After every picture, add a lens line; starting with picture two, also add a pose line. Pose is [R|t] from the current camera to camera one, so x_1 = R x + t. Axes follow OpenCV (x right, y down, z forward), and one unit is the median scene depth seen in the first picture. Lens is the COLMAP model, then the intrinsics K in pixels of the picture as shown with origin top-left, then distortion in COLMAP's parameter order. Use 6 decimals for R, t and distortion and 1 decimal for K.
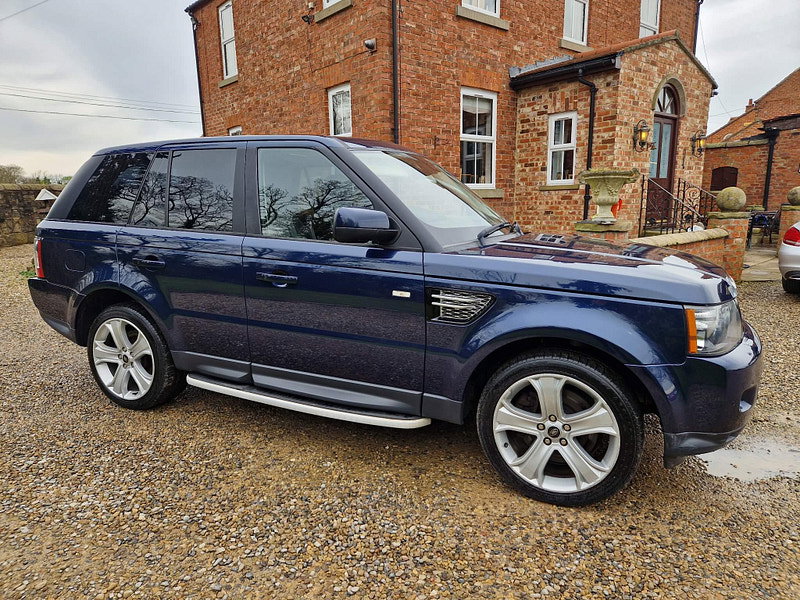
lens RADIAL K [[535.9, 0, 398.6], [0, 535.9, 297.7], [0, 0, 1]] dist [0.078431, -0.066639]
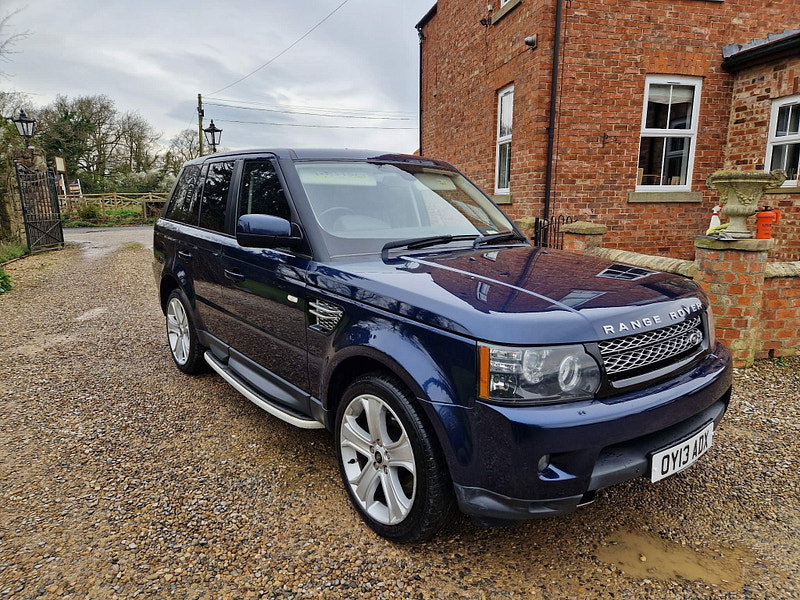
lens RADIAL K [[535.5, 0, 399.3], [0, 535.5, 302.7], [0, 0, 1]] dist [0.078282, -0.068801]
pose [[0.889125, 0.097582, -0.447141, 0.190237], [-0.093565, 0.995127, 0.031122, -0.015061], [0.447999, 0.014166, 0.893922, 0.042525]]
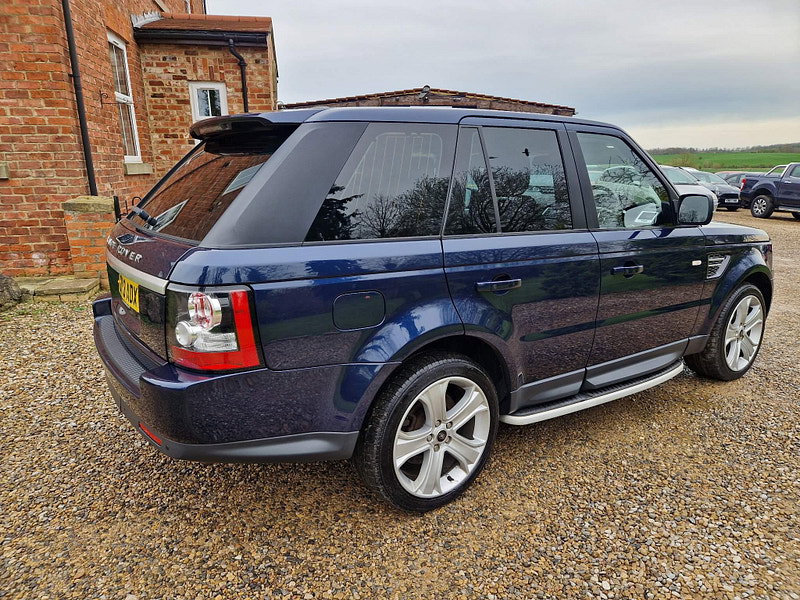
lens RADIAL K [[542.8, 0, 400.0], [0, 542.8, 300.0], [0, 0, 1]] dist [0.080203, -0.067531]
pose [[0.503588, -0.196682, 0.841258, -0.409384], [0.153741, 0.978601, 0.136760, -0.058206], [-0.850154, 0.060465, 0.523050, 0.263763]]
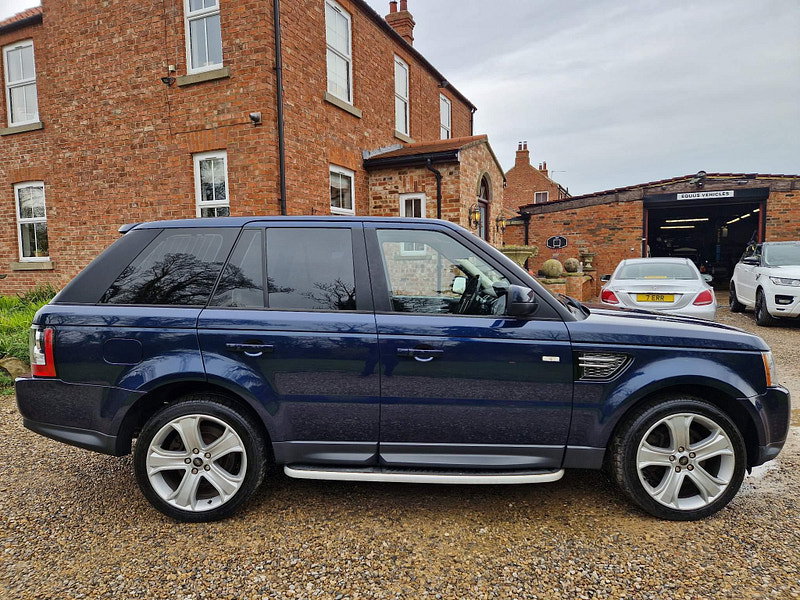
lens RADIAL K [[535.9, 0, 398.6], [0, 535.9, 297.7], [0, 0, 1]] dist [0.078431, -0.066639]
pose [[0.902861, -0.026737, 0.429100, -0.222766], [0.076588, 0.992103, -0.099331, -0.013491], [-0.423056, 0.122546, 0.897779, 0.025935]]
